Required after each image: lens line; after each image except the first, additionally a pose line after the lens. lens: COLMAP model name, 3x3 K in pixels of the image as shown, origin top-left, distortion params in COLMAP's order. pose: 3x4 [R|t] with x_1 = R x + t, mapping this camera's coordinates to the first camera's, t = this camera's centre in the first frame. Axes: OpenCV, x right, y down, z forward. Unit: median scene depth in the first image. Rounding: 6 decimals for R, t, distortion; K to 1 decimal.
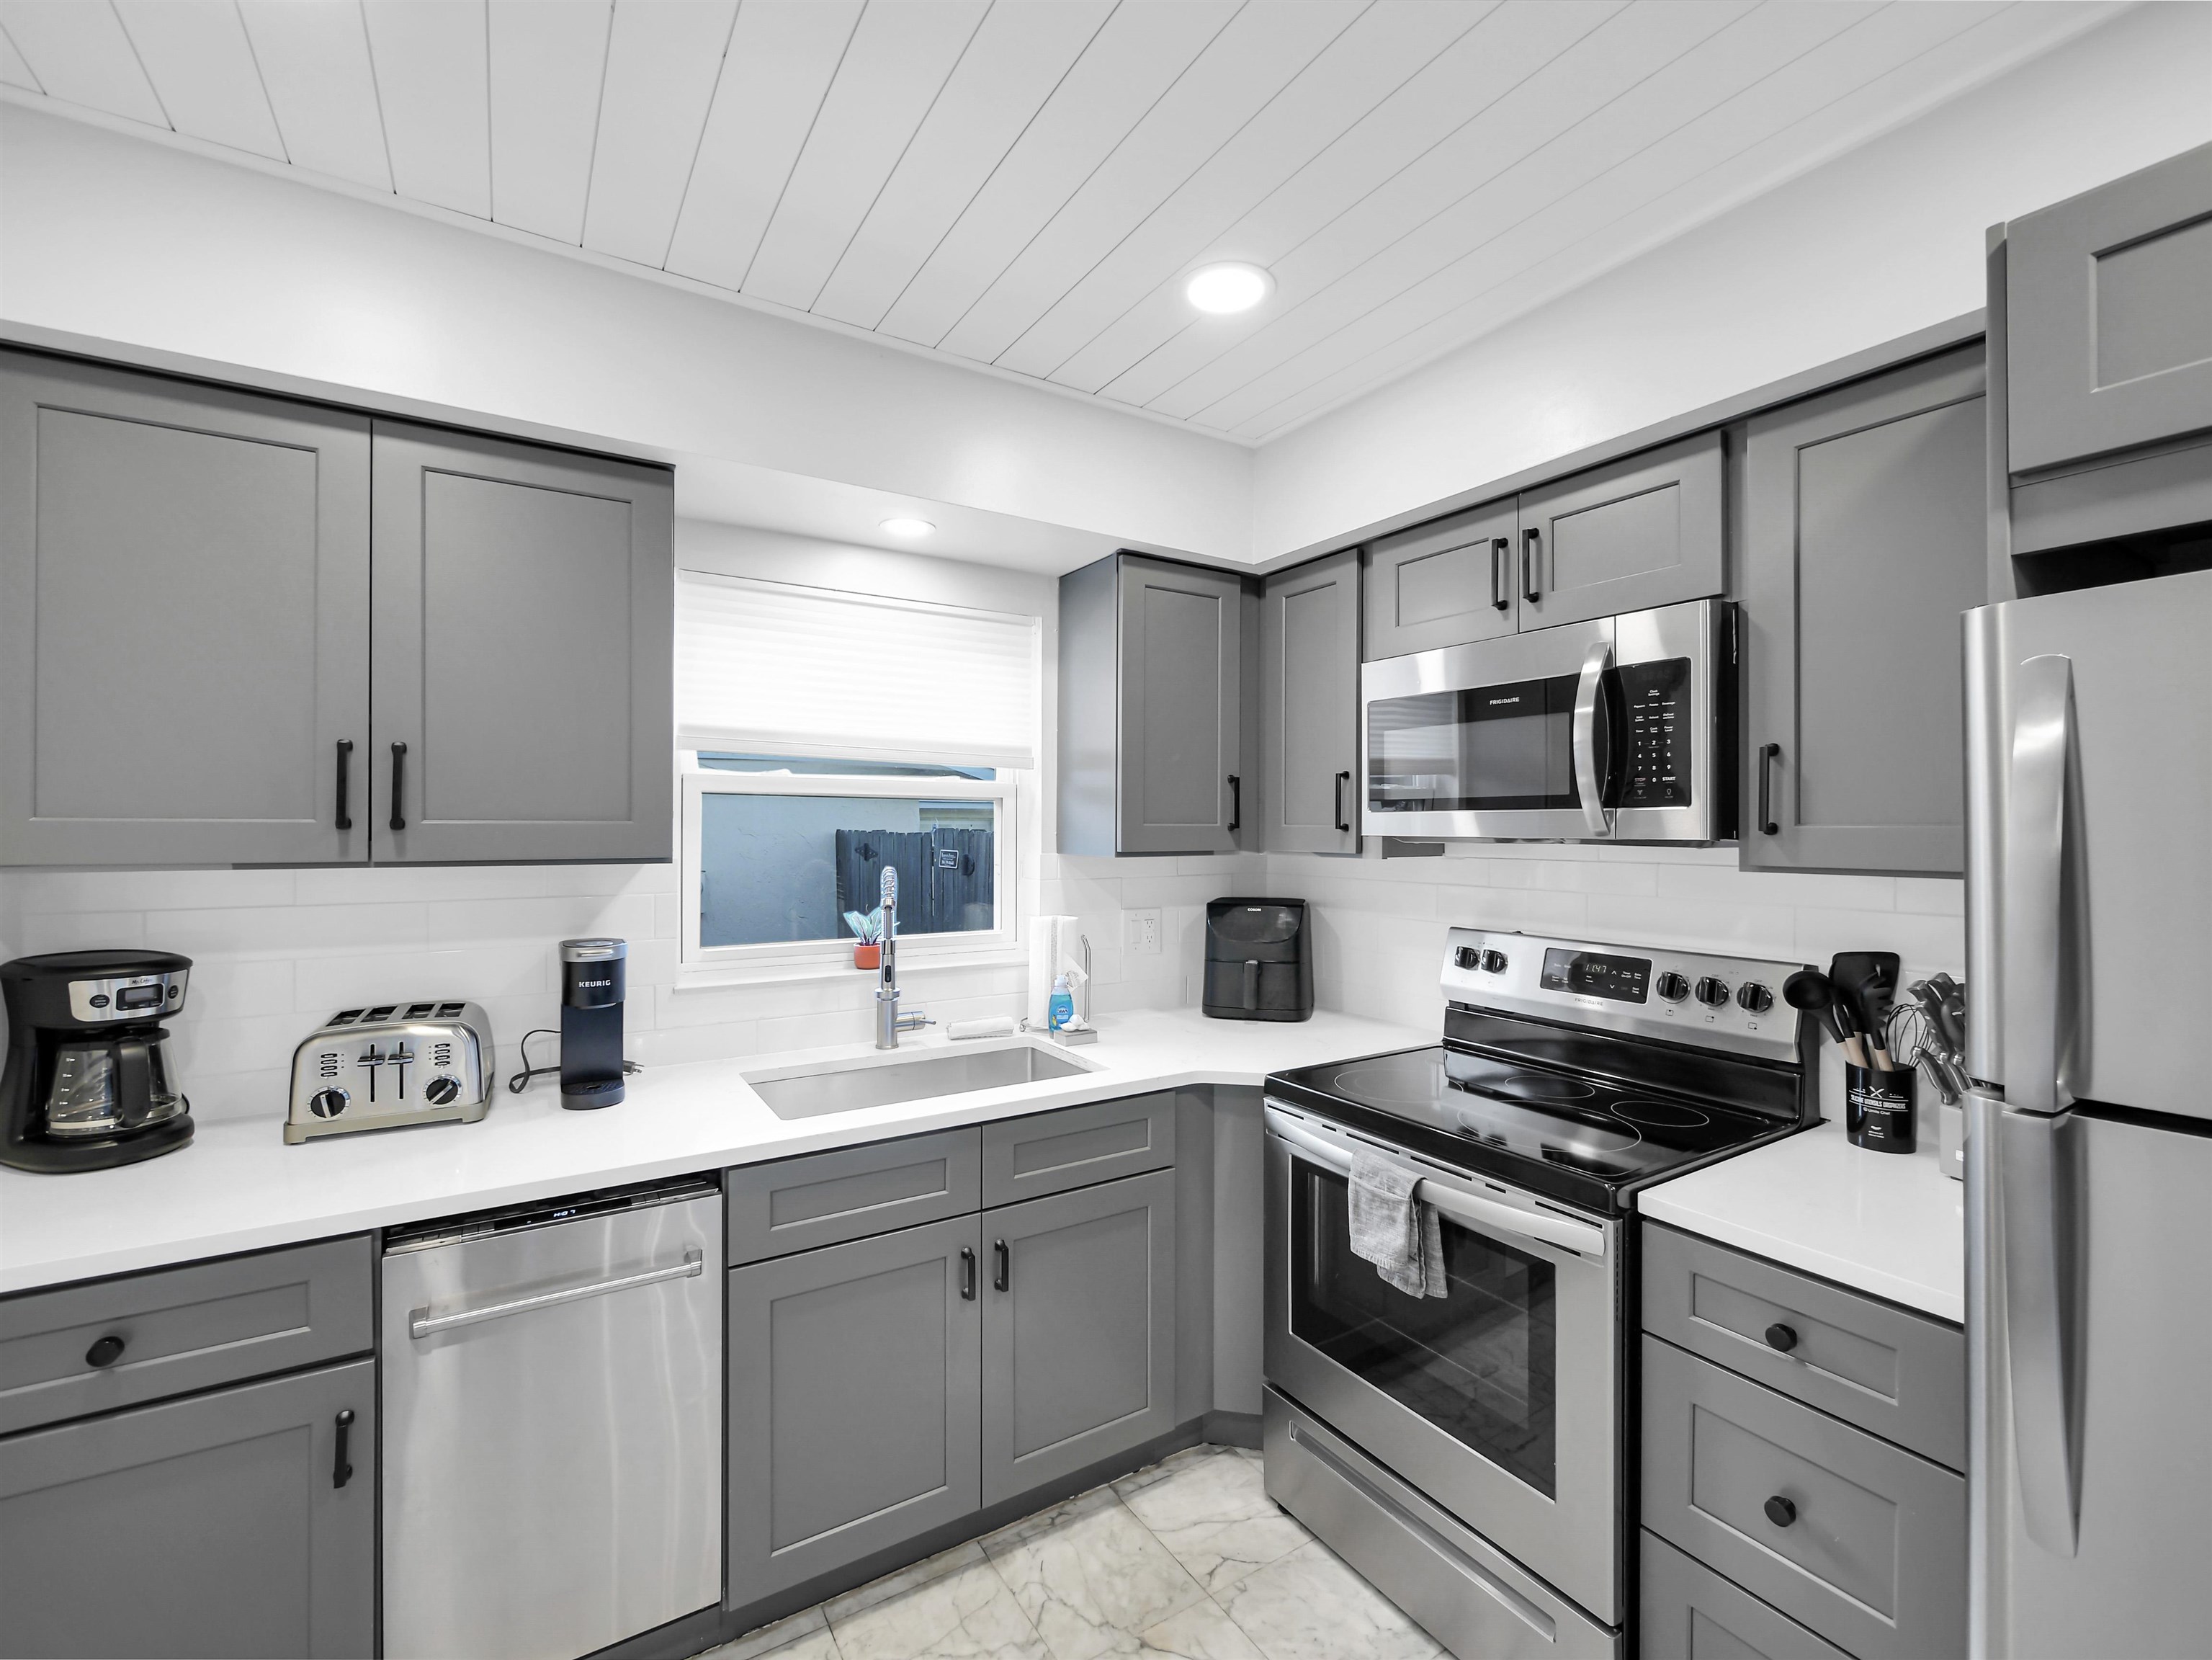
lens RADIAL K [[943.6, 0, 1124.2], [0, 943.6, 825.2], [0, 0, 1]] dist [-0.003125, 0.001509]
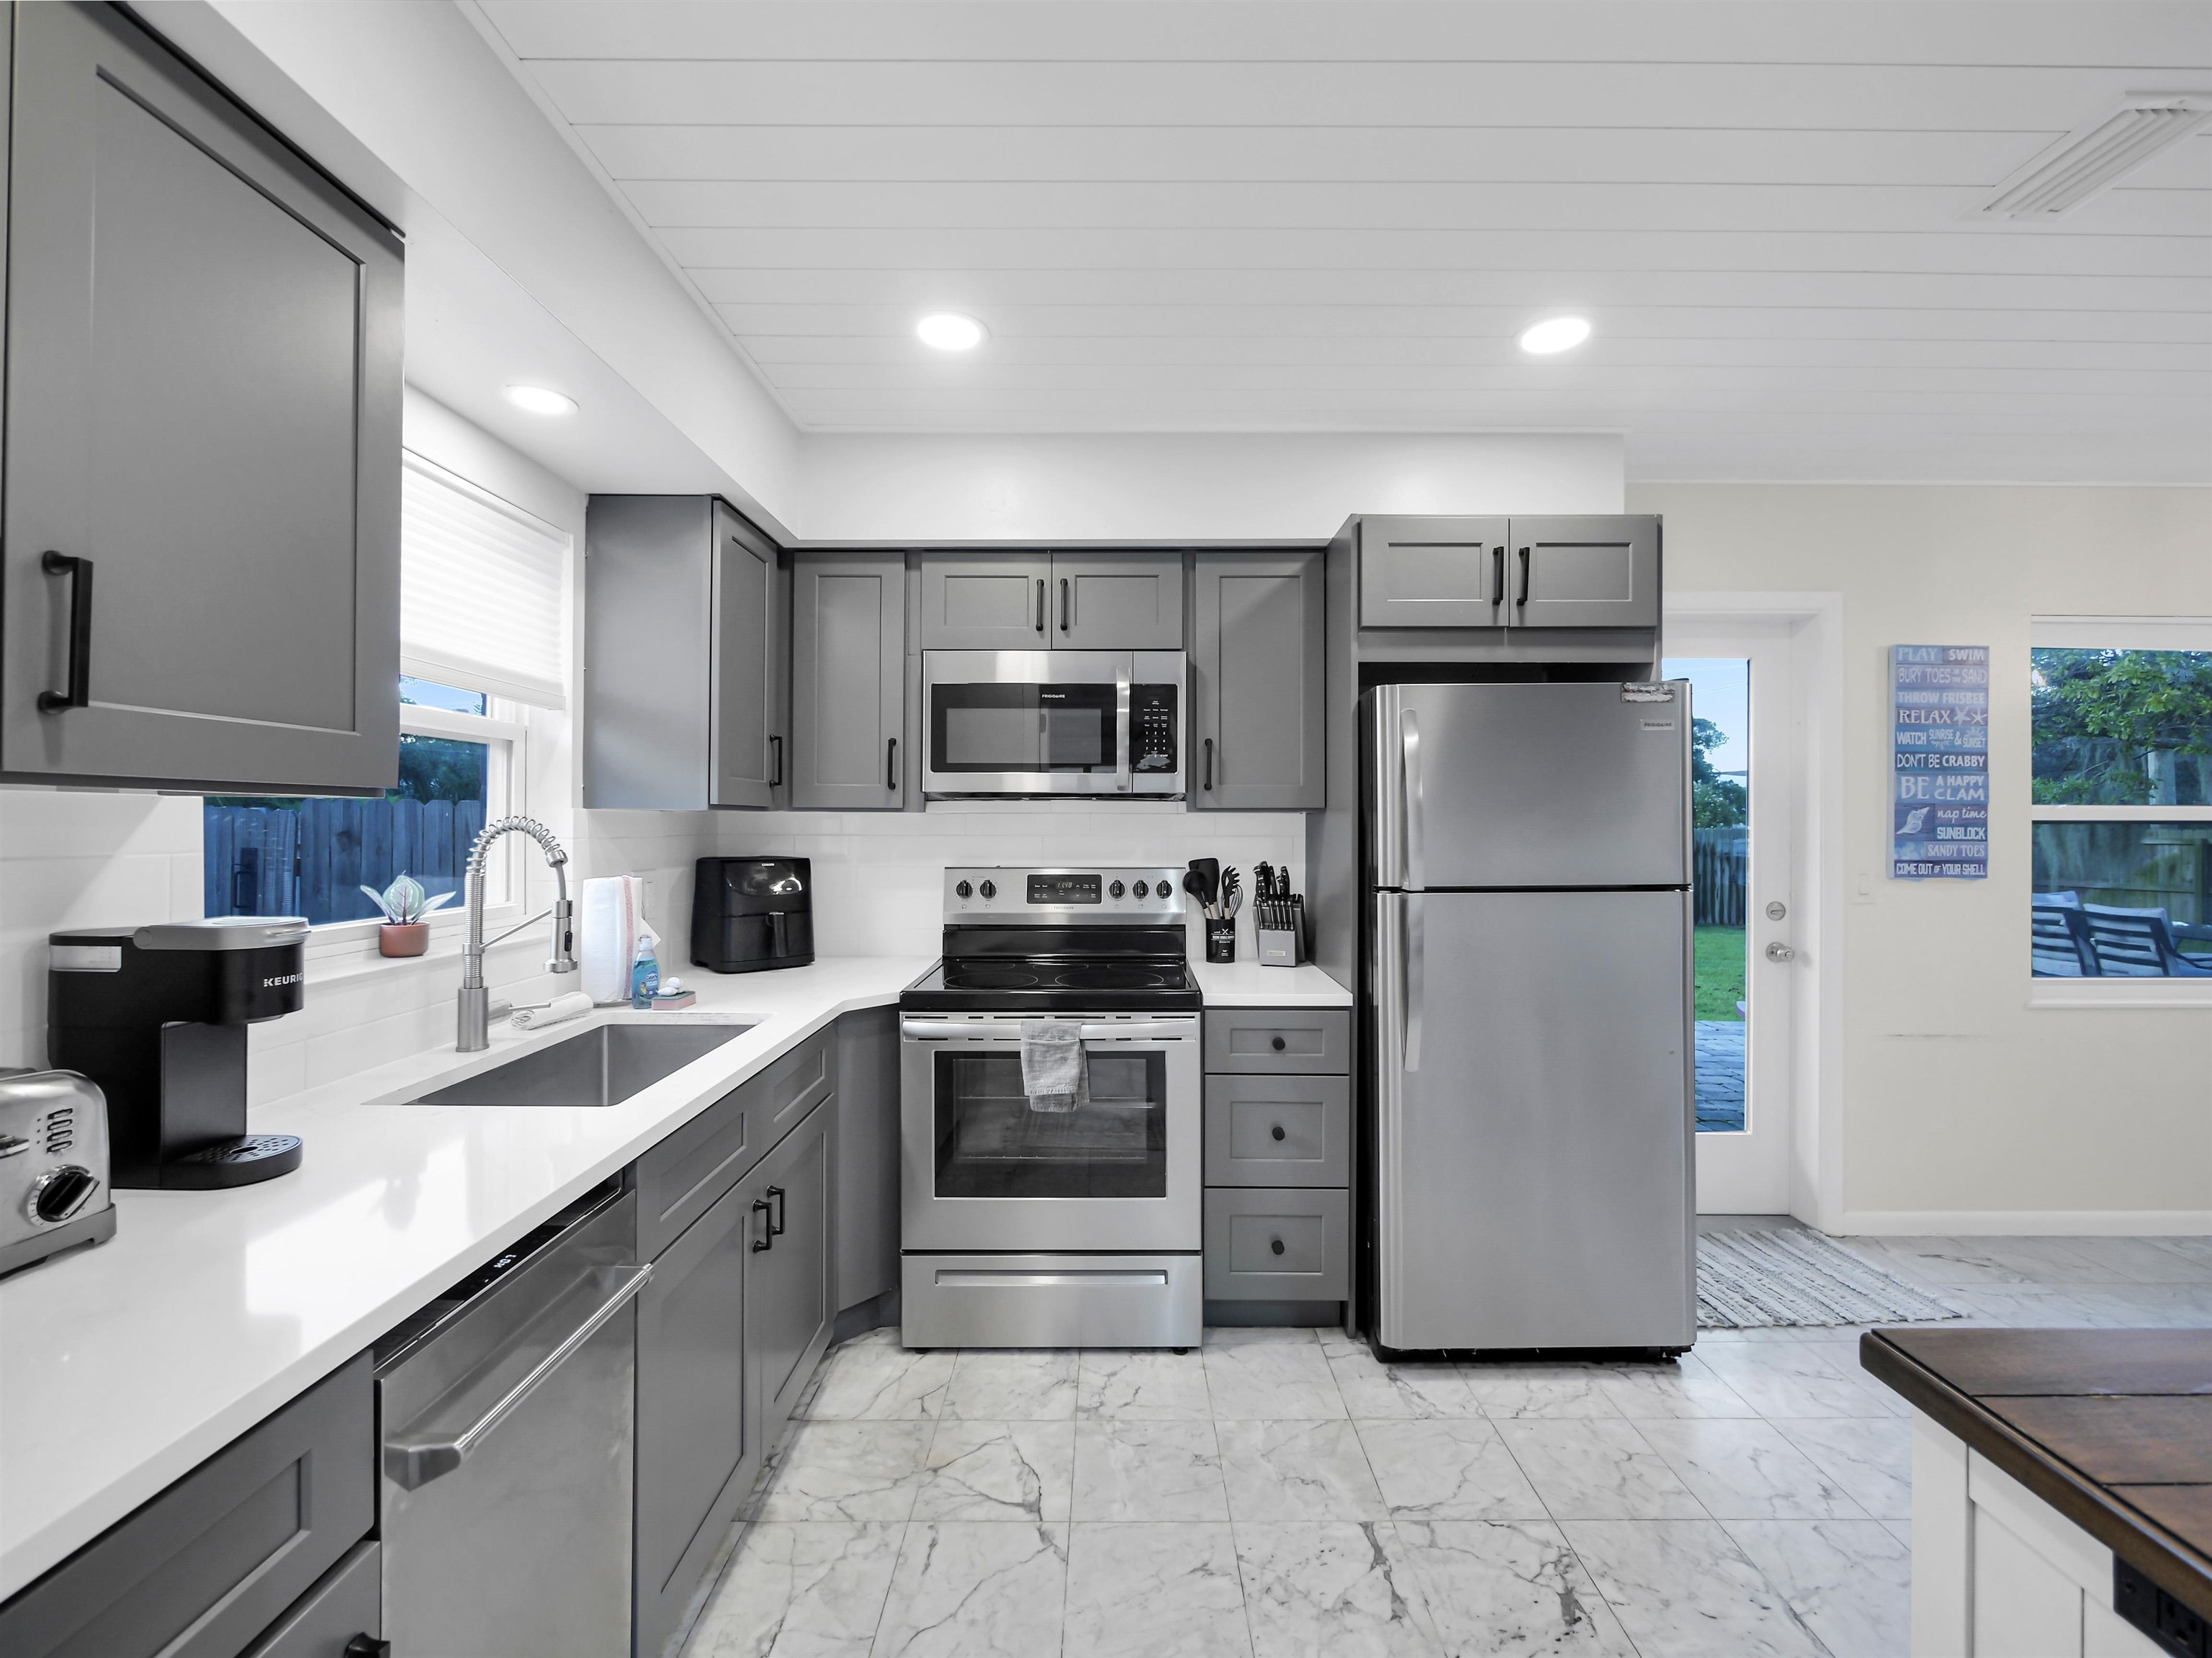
lens RADIAL K [[943.4, 0, 1087.8], [0, 943.4, 817.6], [0, 0, 1]] dist [-0.003125, 0.001509]
pose [[0.549675, 0.002887, 0.835374, -0.786039], [-0.001688, 0.999996, -0.002345, 0.056988], [-0.835377, -0.000121, 0.549678, 0.183423]]
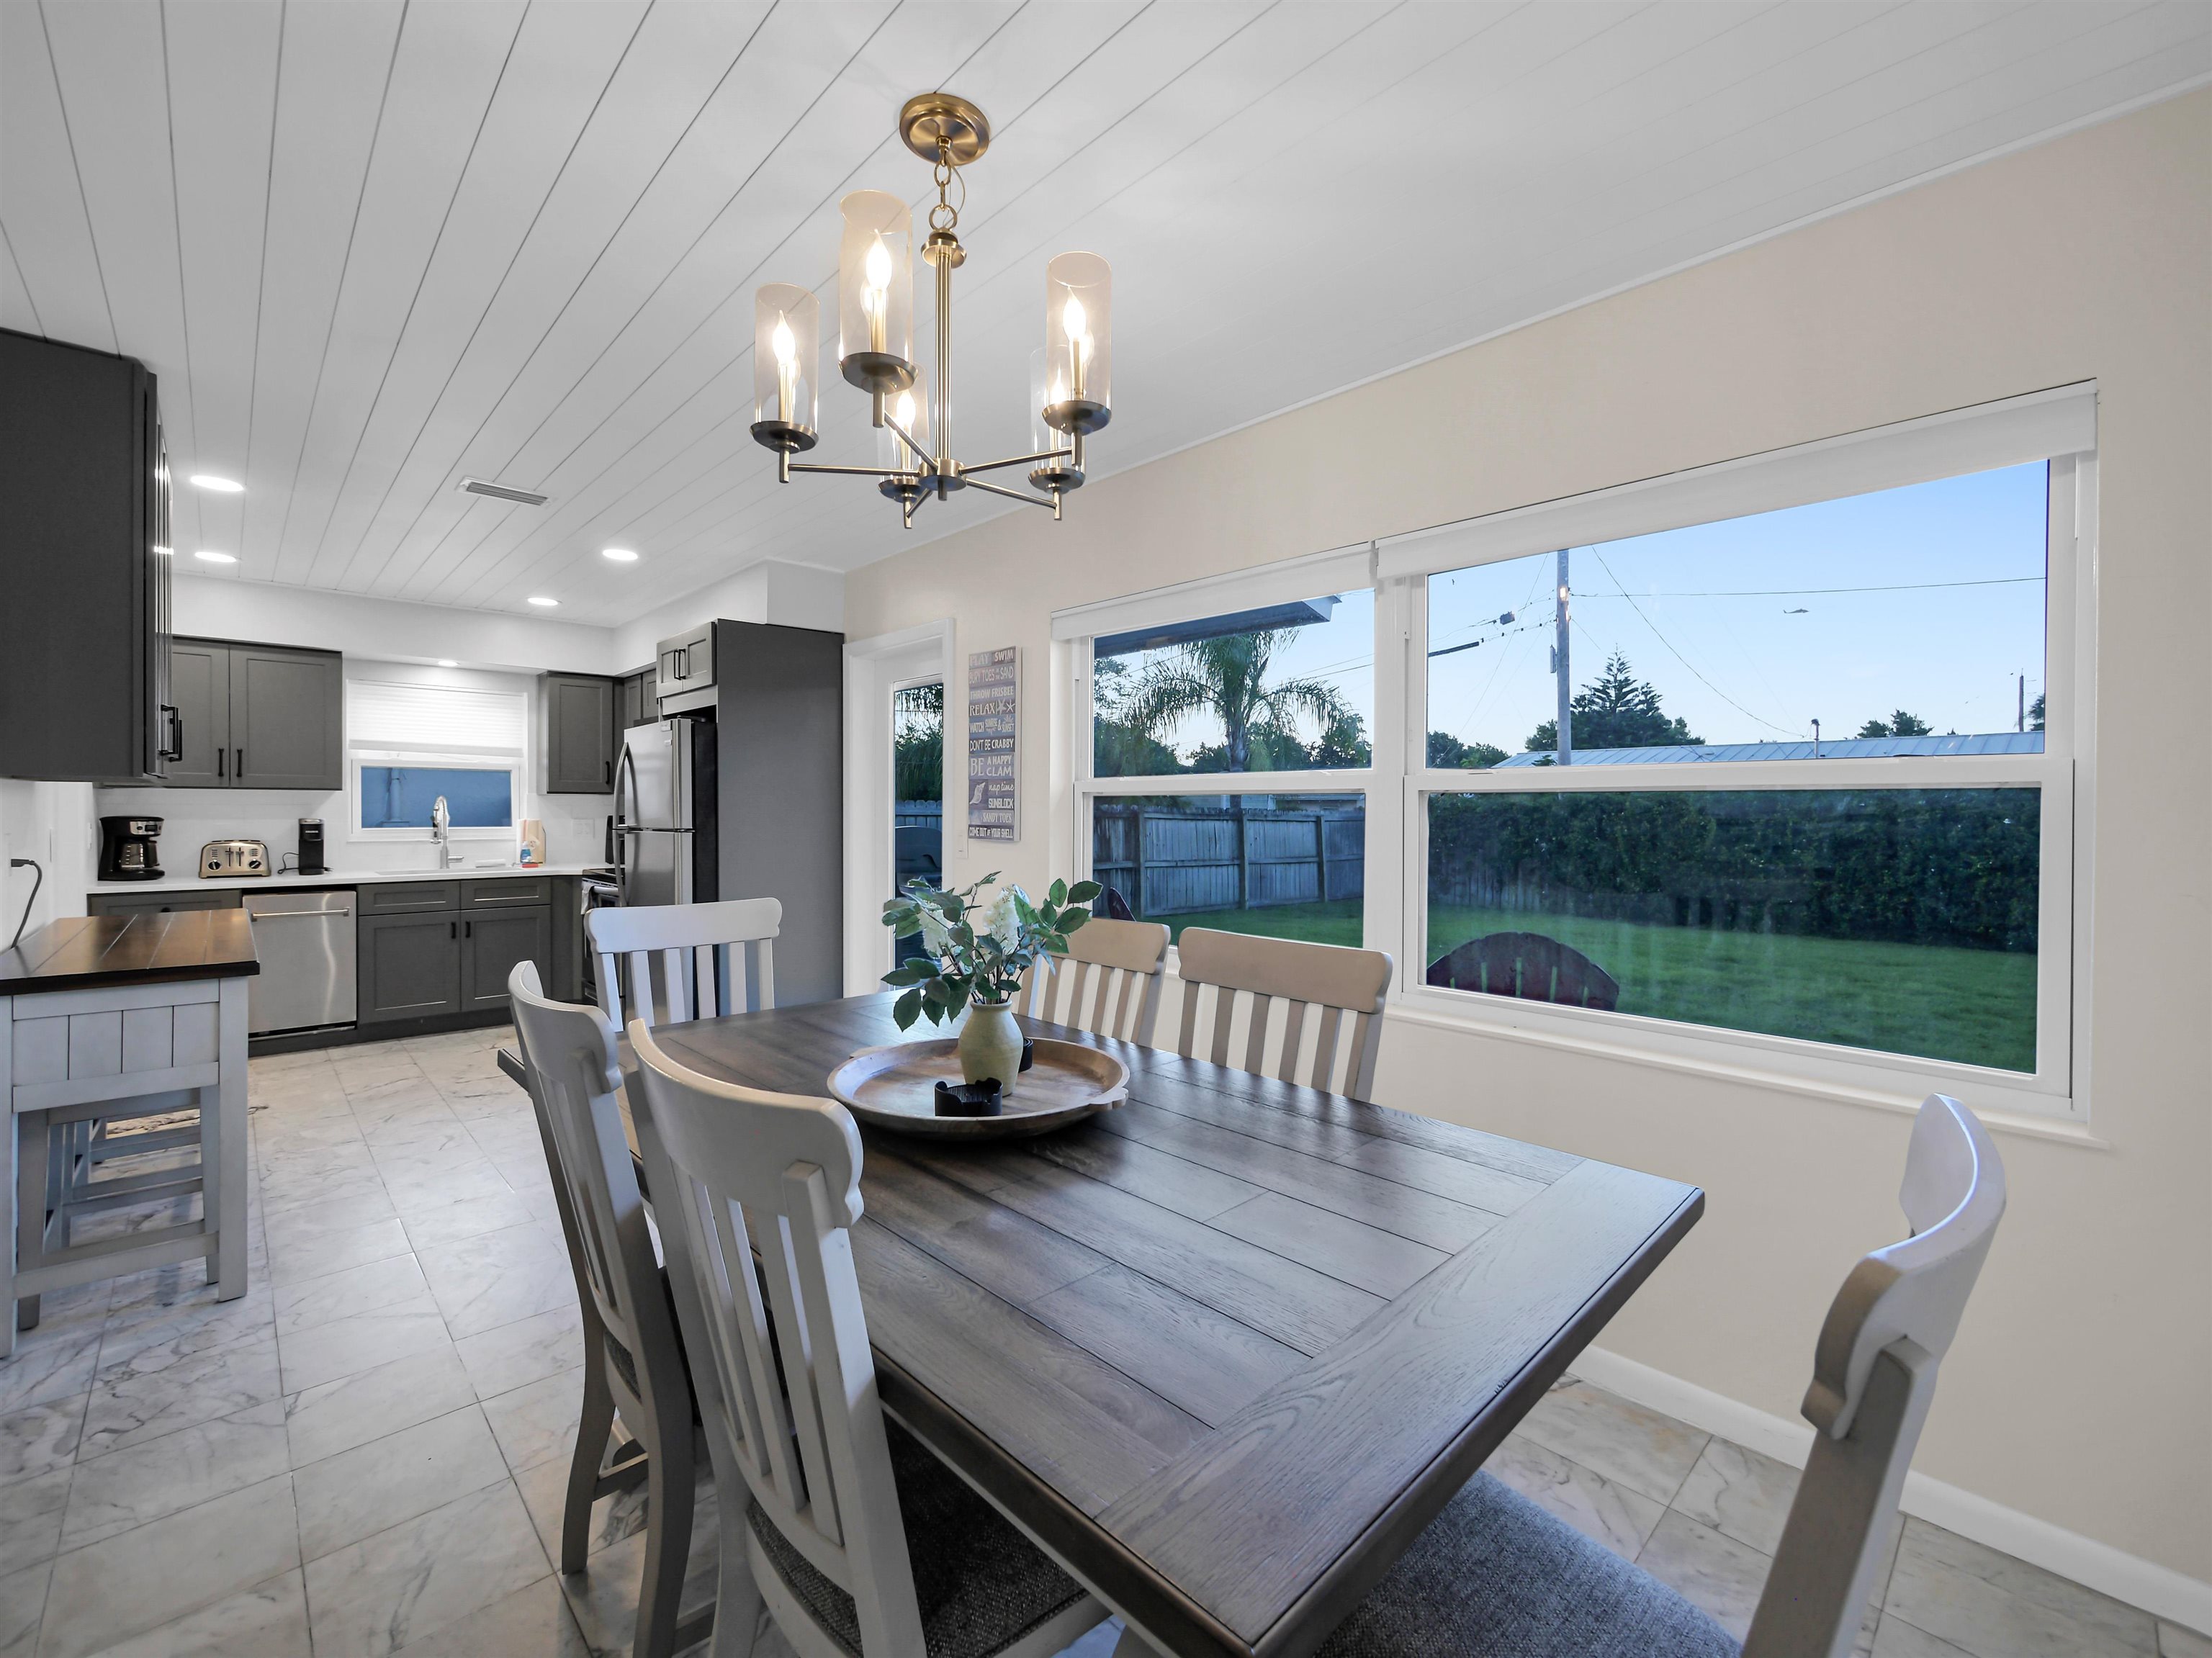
lens RADIAL K [[943.4, 0, 1092.2], [0, 943.4, 814.2], [0, 0, 1]] dist [-0.003125, 0.001509]
pose [[0.987109, 0.000798, 0.160049, 1.328353], [-0.002233, 0.999959, 0.008789, 0.083155], [-0.160035, -0.009033, 0.987070, -2.218010]]
